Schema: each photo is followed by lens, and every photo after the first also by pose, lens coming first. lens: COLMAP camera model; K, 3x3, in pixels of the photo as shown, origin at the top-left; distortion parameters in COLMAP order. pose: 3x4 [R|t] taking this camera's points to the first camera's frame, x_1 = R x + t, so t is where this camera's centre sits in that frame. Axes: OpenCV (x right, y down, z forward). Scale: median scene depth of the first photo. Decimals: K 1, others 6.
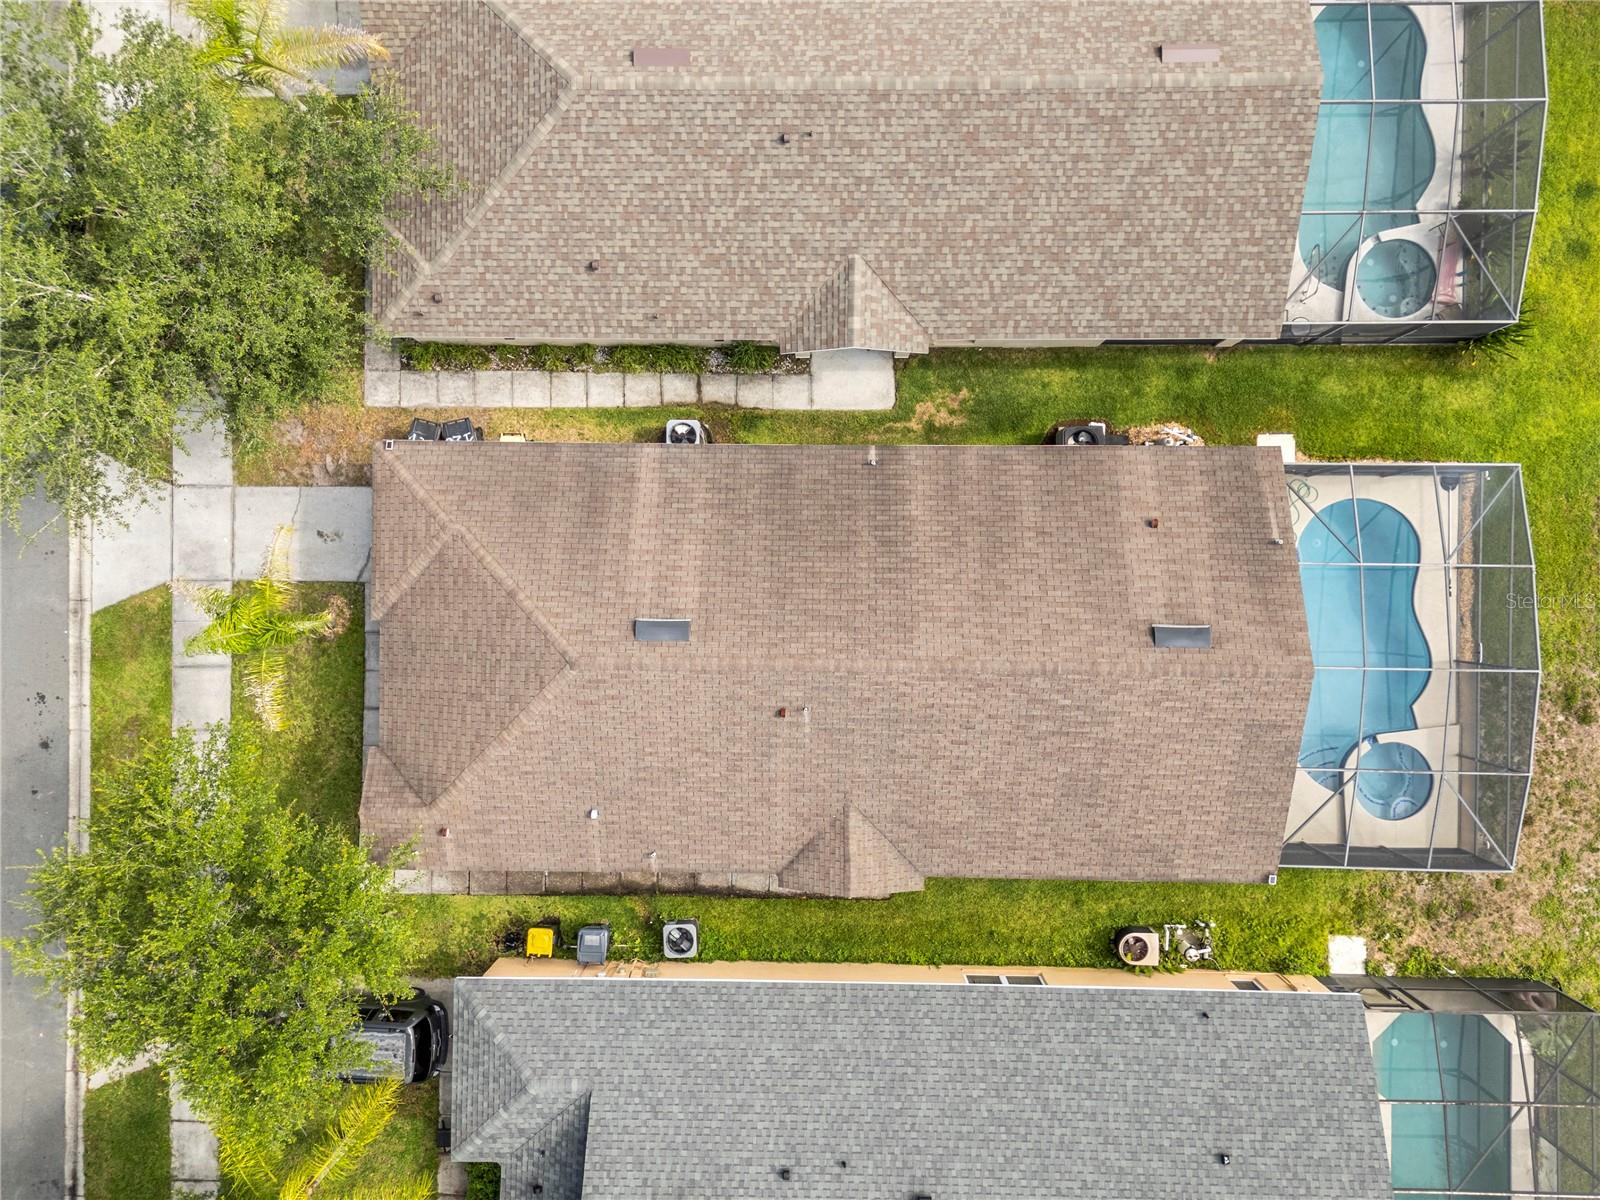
lens RADIAL K [[1182.7, 0, 795.0], [0, 1182.7, 594.1], [0, 0, 1]] dist [0.044352, -0.024268]
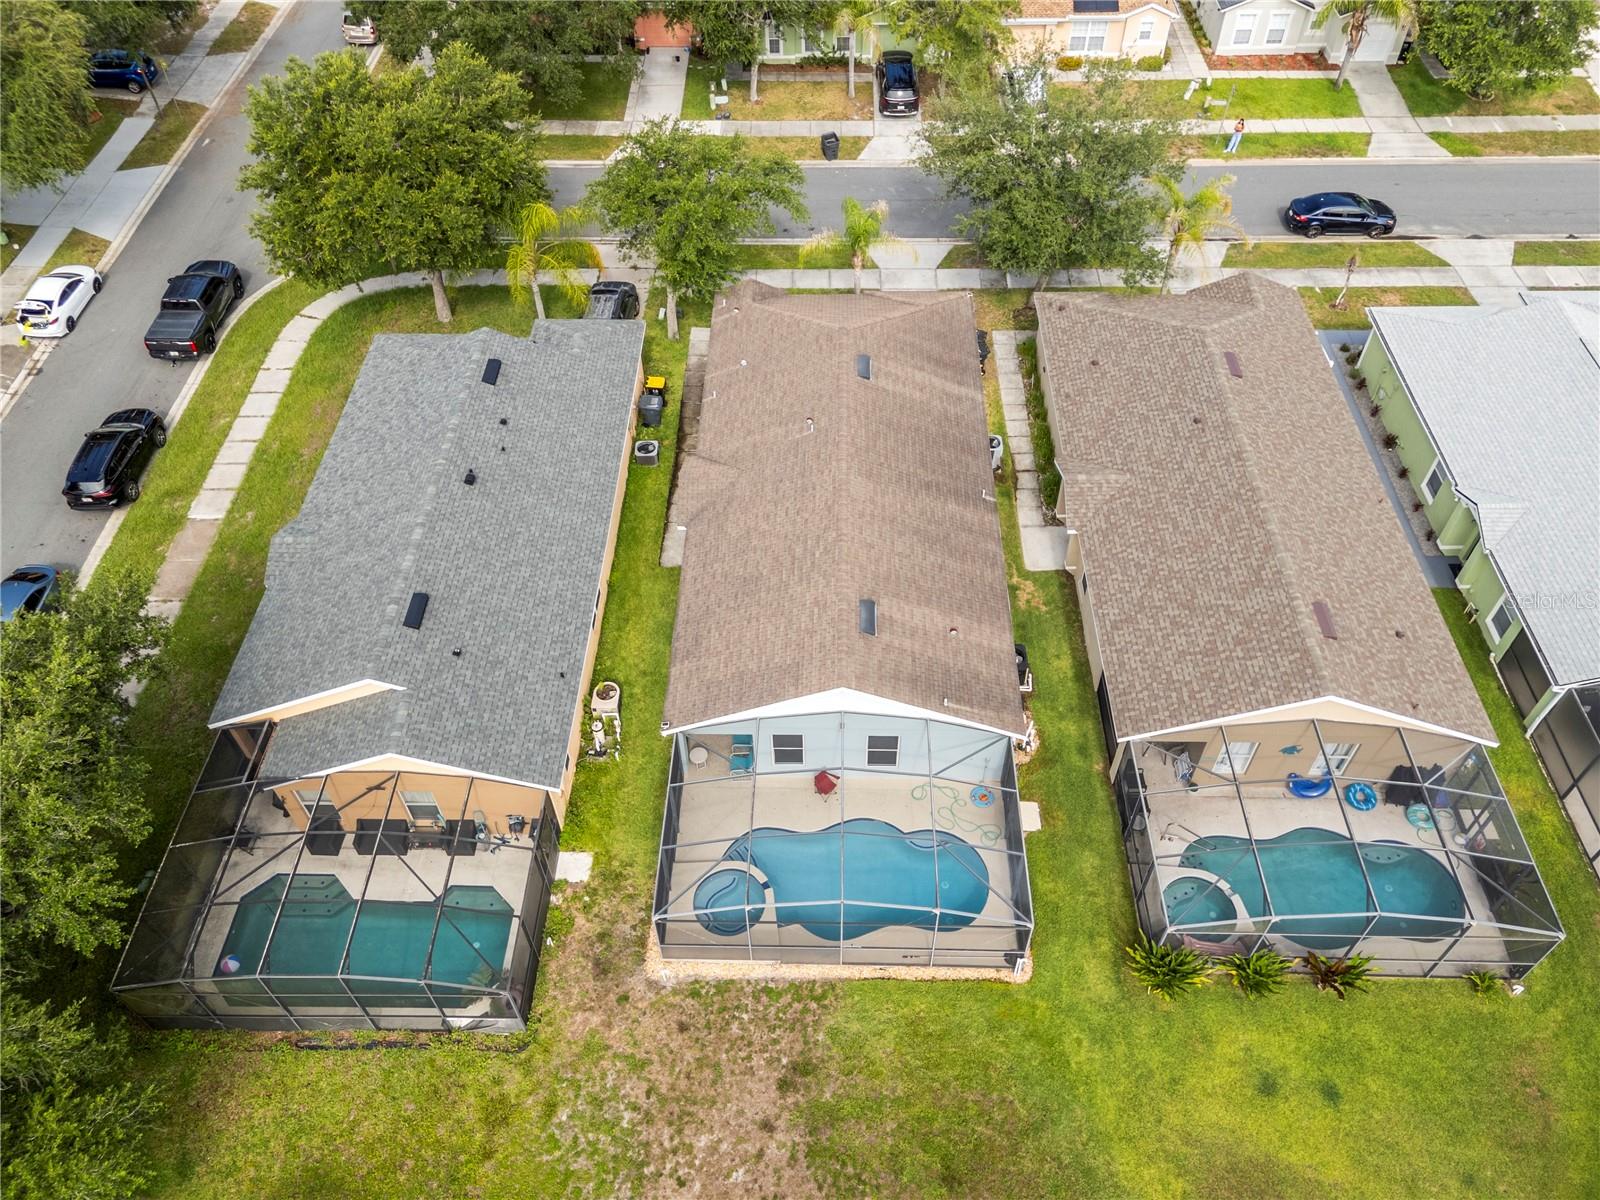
lens RADIAL K [[1182.7, 0, 799.5], [0, 1182.7, 599.2], [0, 0, 1]] dist [0.044352, -0.024268]
pose [[-0.014558, 0.762252, -0.647117, 0.983606], [-0.999827, -0.003624, 0.018224, 0.074619], [0.011546, 0.647271, 0.762173, 0.005956]]
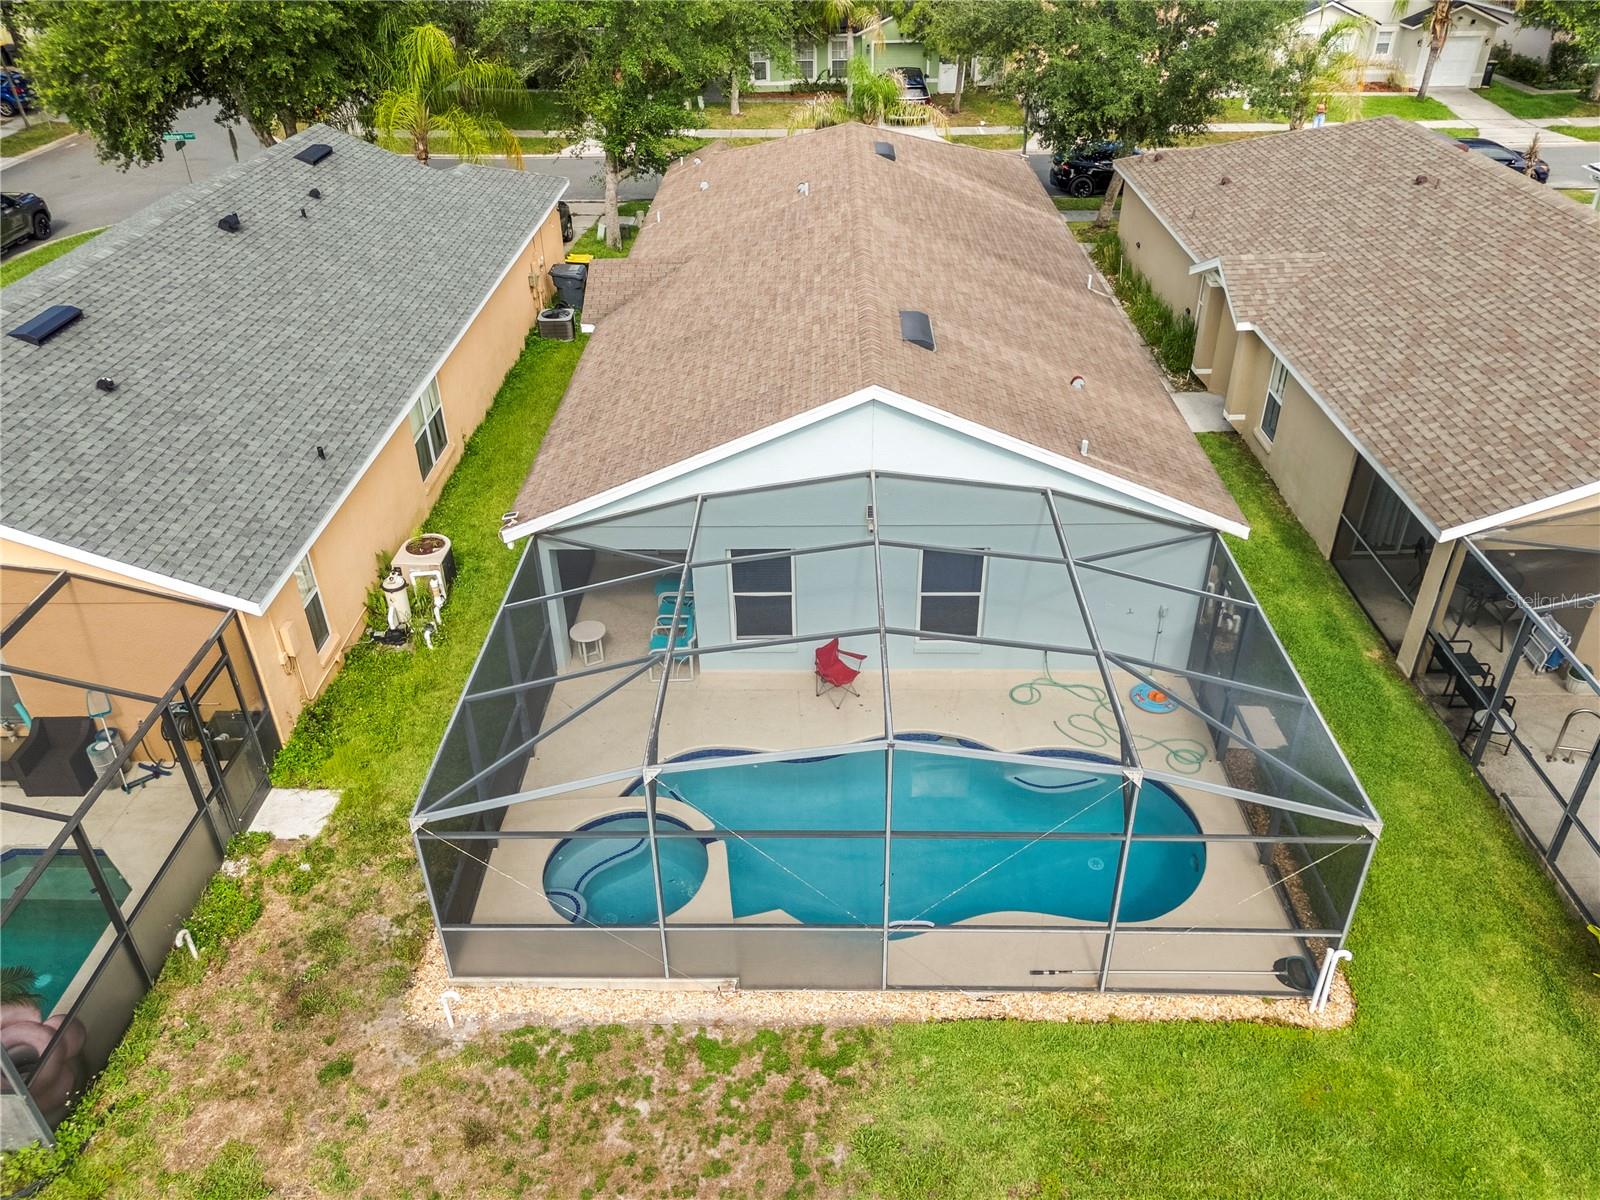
lens RADIAL K [[1182.7, 0, 799.9], [0, 1182.7, 602.8], [0, 0, 1]] dist [0.044352, -0.024268]
pose [[-0.008062, 0.562933, -0.826463, 0.831977], [-0.999923, 0.003243, 0.011963, 0.080850], [0.009414, 0.826496, 0.562863, 0.644650]]
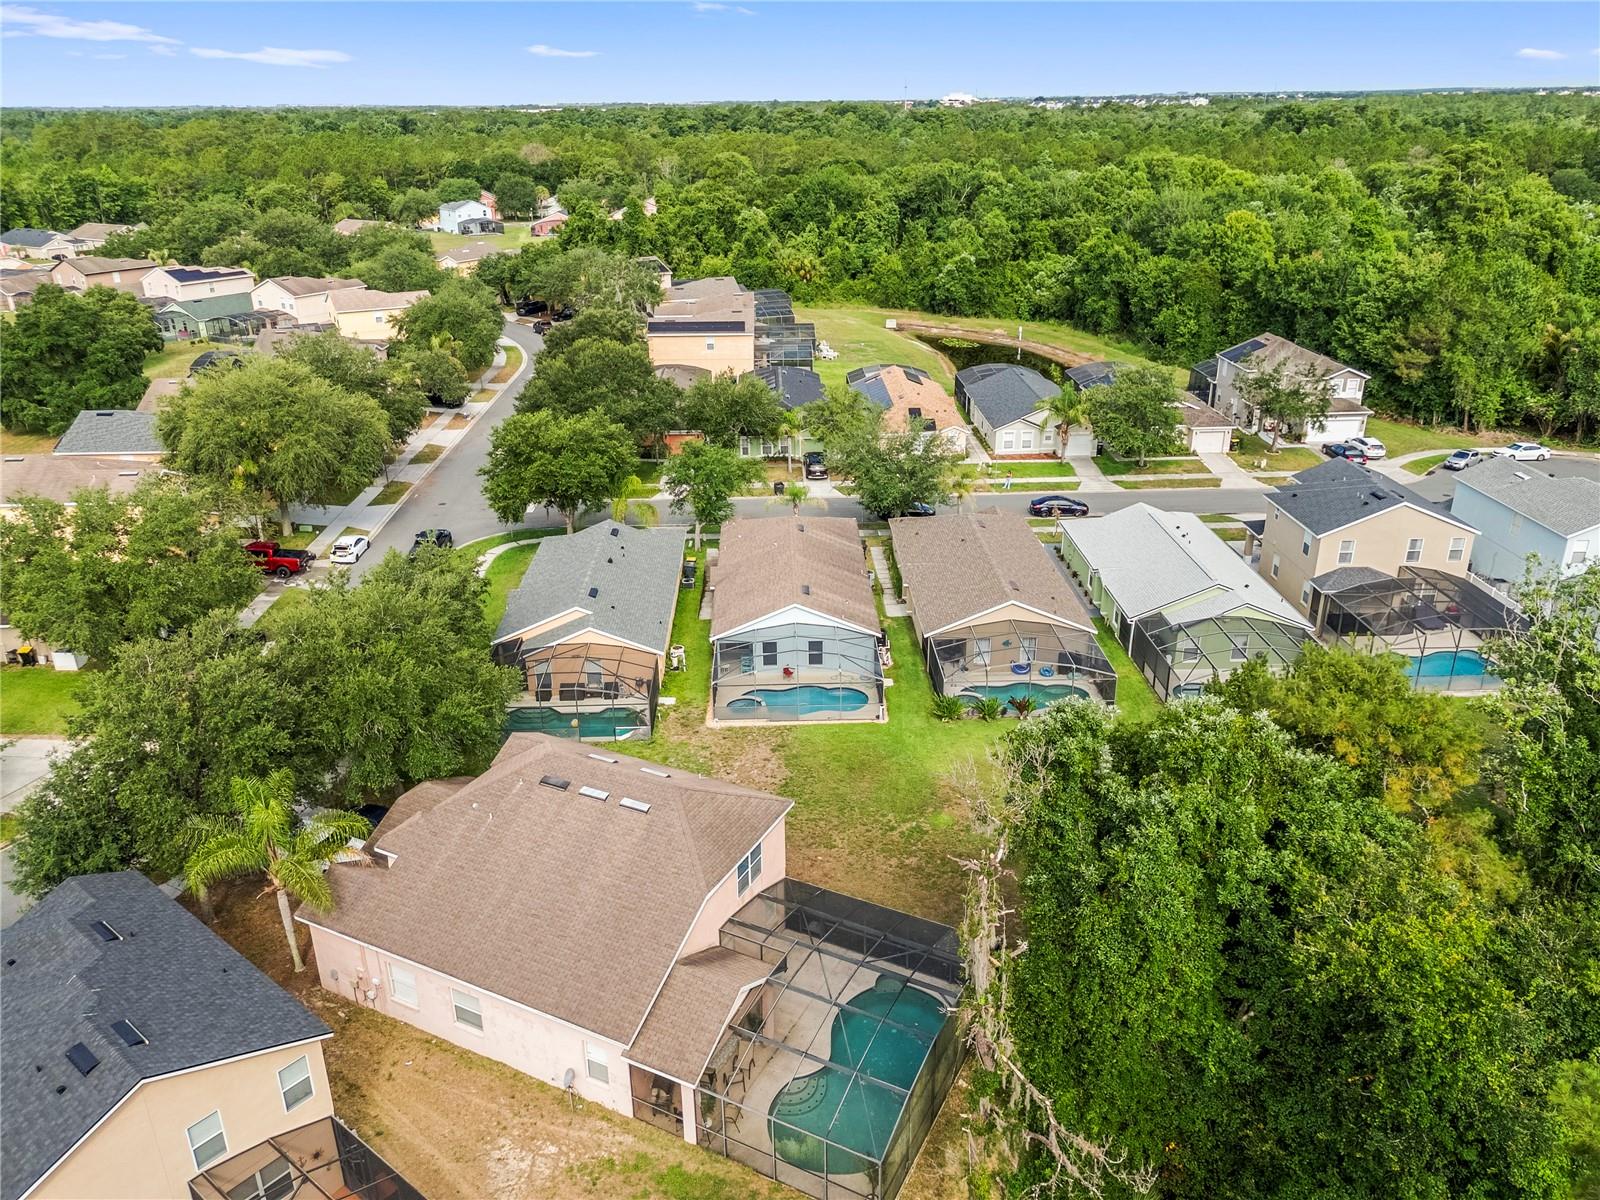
lens RADIAL K [[1182.7, 0, 802.3], [0, 1182.7, 602.4], [0, 0, 1]] dist [0.044352, -0.024268]
pose [[0.039257, 0.406218, -0.912933, 2.452123], [-0.999220, 0.019761, -0.034175, 0.119527], [0.004158, 0.913563, 0.406677, -0.080733]]
